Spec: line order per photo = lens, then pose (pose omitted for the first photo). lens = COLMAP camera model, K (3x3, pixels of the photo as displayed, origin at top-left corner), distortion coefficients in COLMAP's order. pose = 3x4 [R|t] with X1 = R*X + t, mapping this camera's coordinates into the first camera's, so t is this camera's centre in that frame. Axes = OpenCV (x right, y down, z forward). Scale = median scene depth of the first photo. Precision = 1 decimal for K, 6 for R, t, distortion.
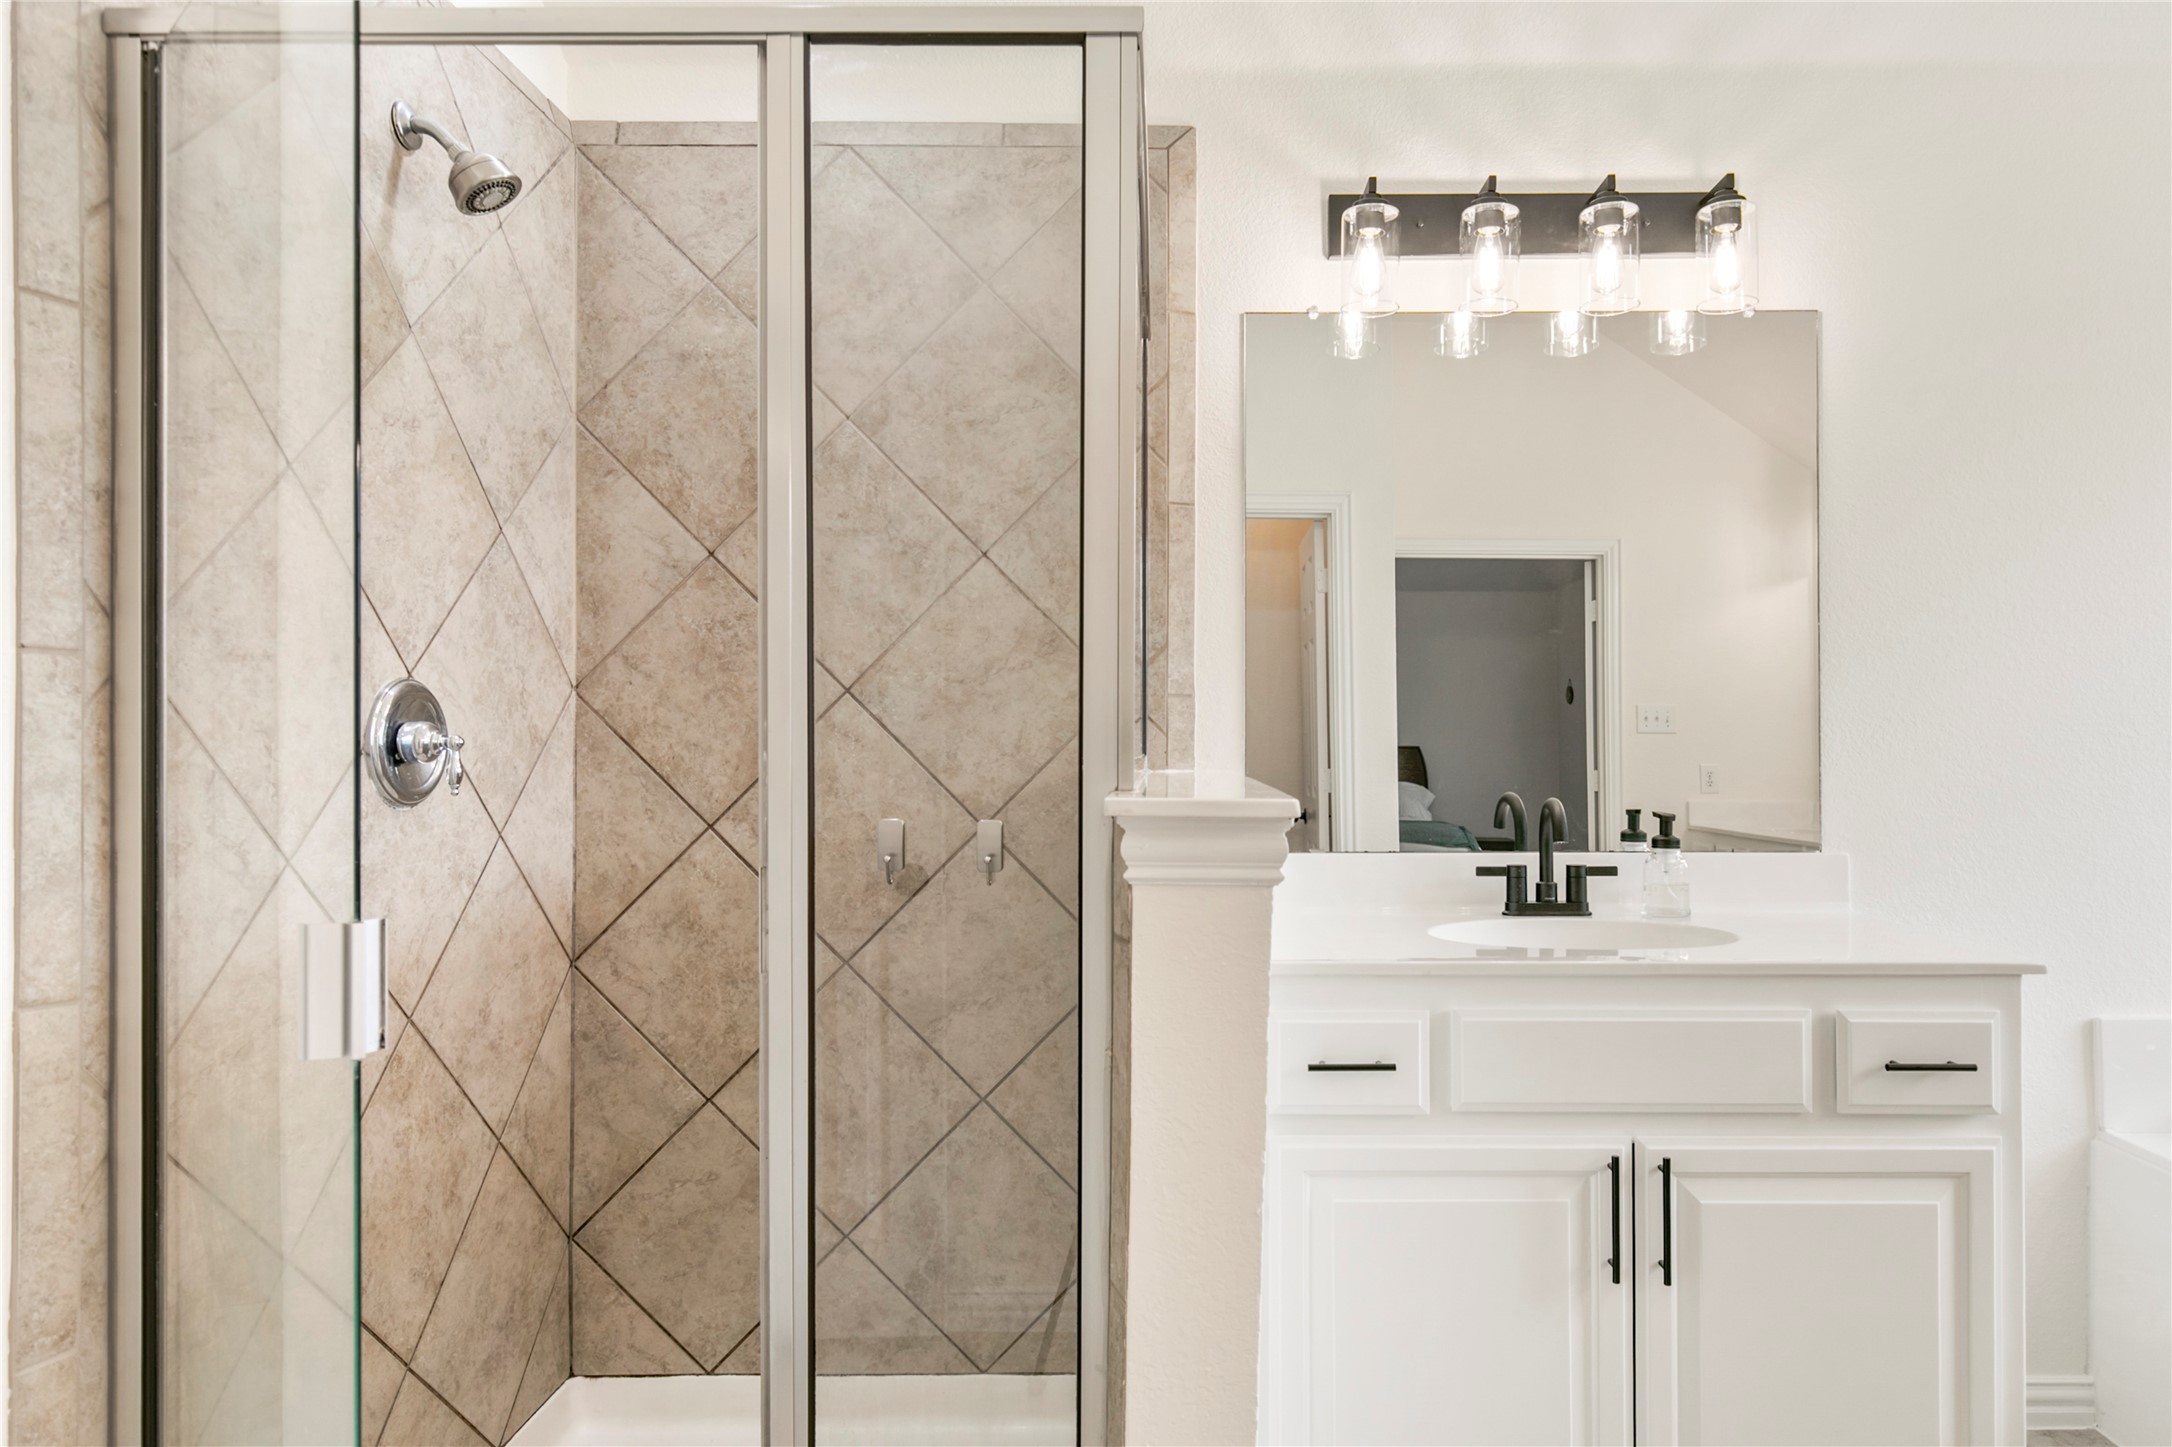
lens RADIAL K [[1266.4, 0, 1085.0], [0, 1266.4, 734.0], [0, 0, 1]] dist [0.003772, 0.000073]
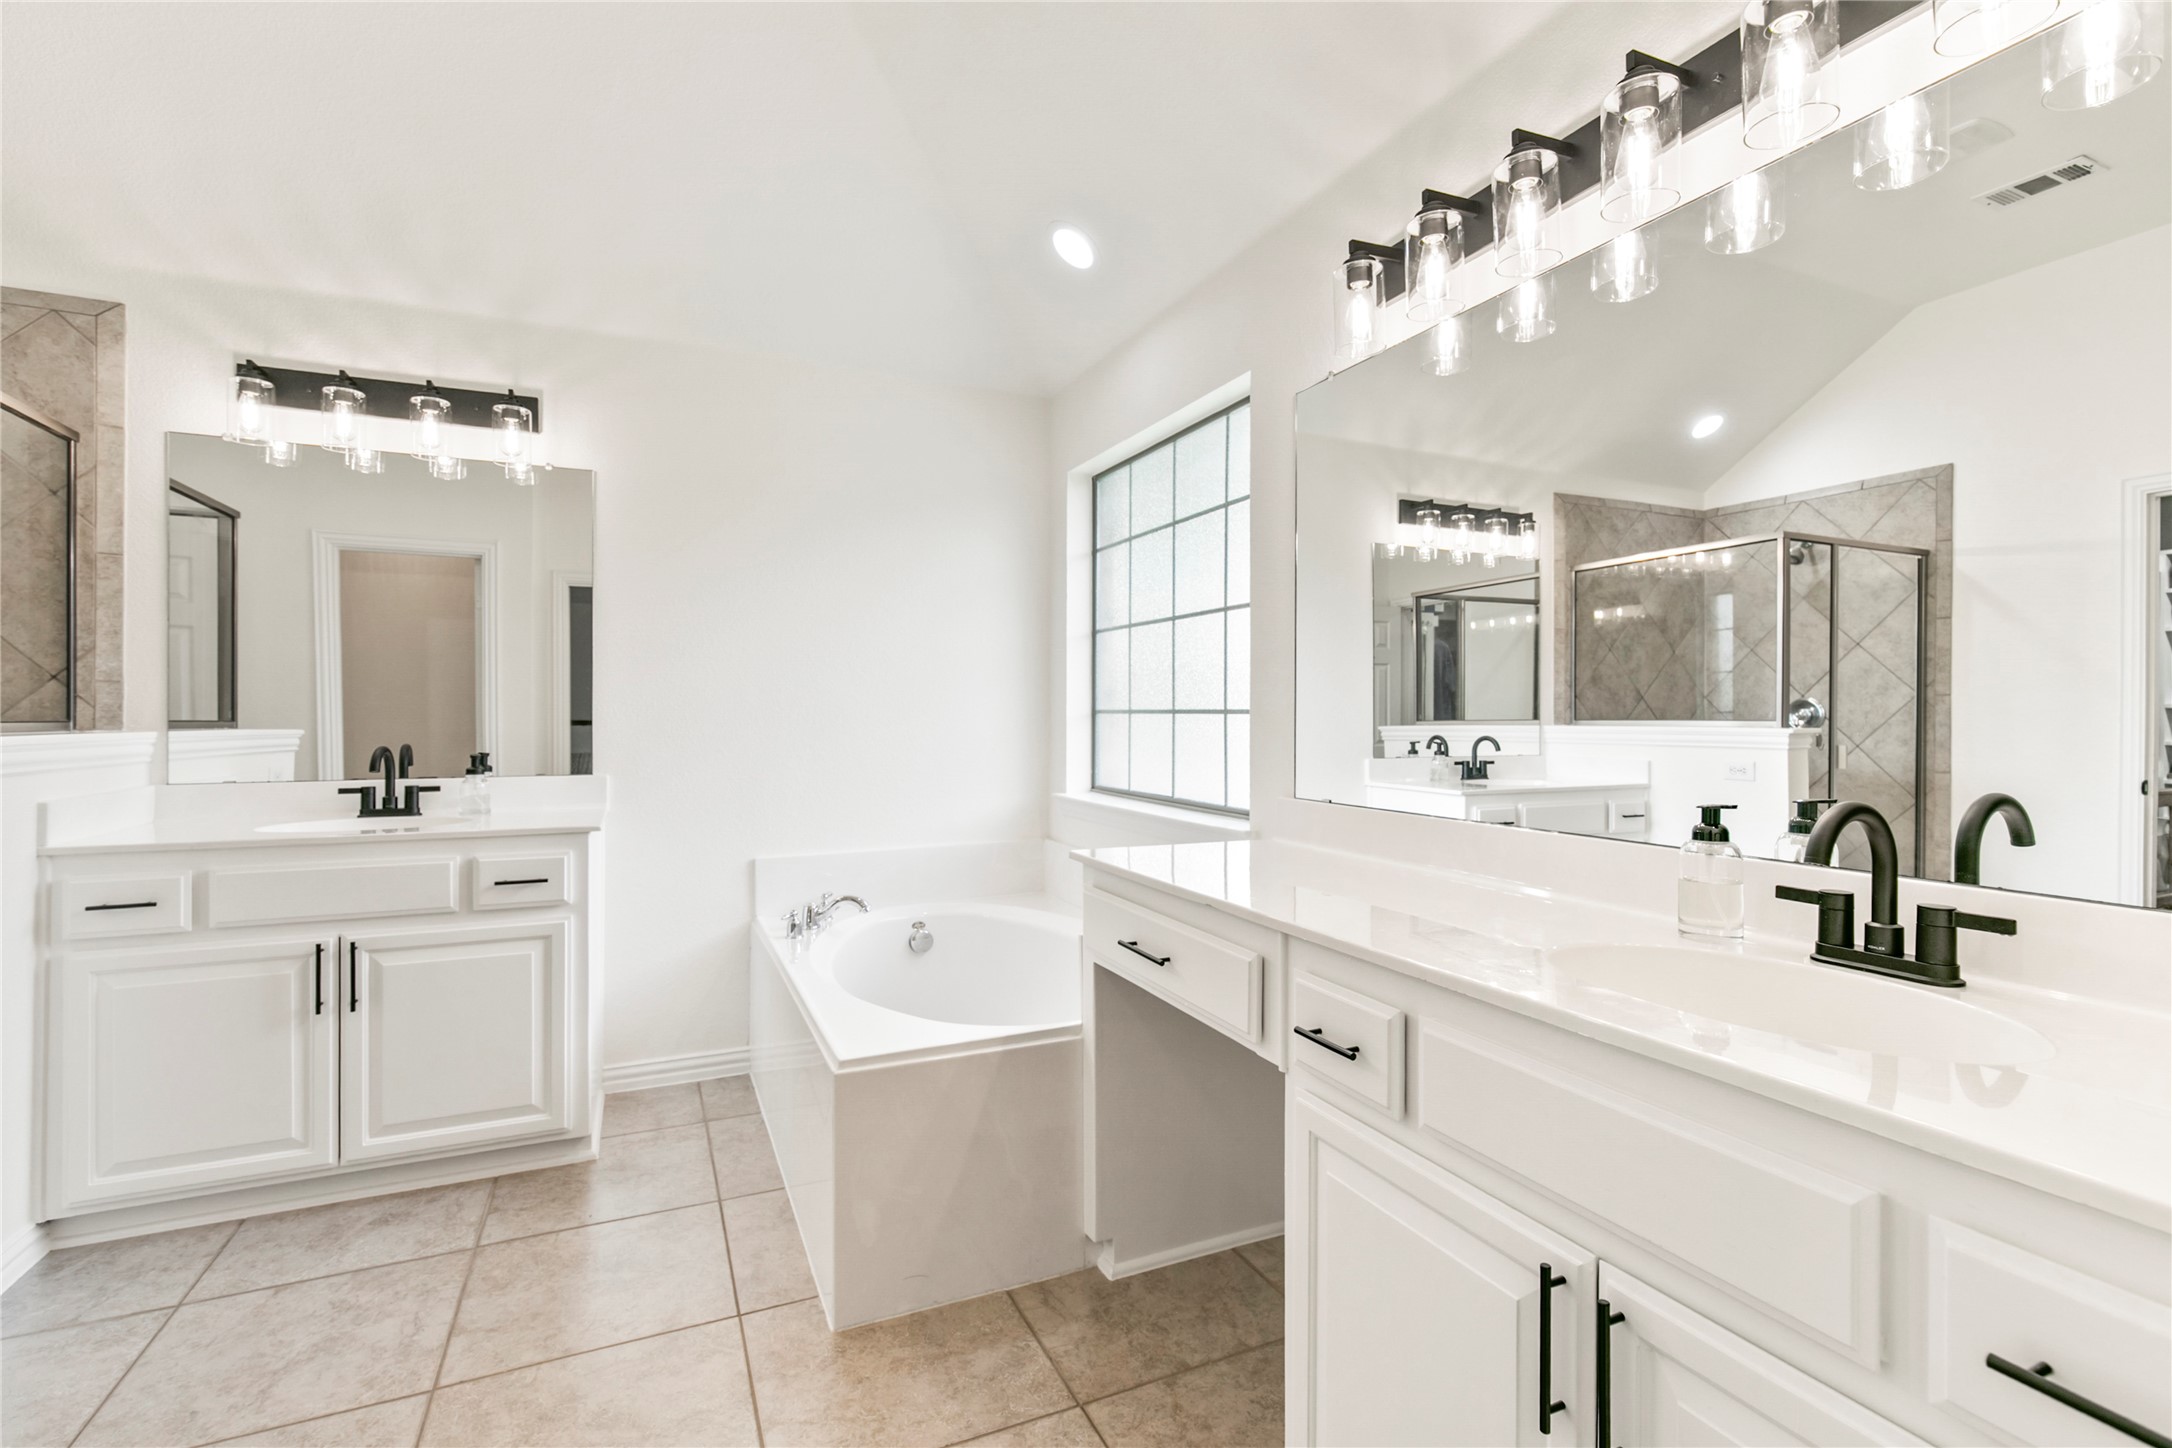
lens RADIAL K [[980.2, 0, 1073.0], [0, 980.2, 721.8], [0, 0, 1]] dist [0.012323, -0.002191]
pose [[0.912704, -0.000108, 0.408622, 0.655655], [-0.004671, 0.999932, 0.010696, 0.000011], [-0.408595, -0.011671, 0.912641, -0.558932]]
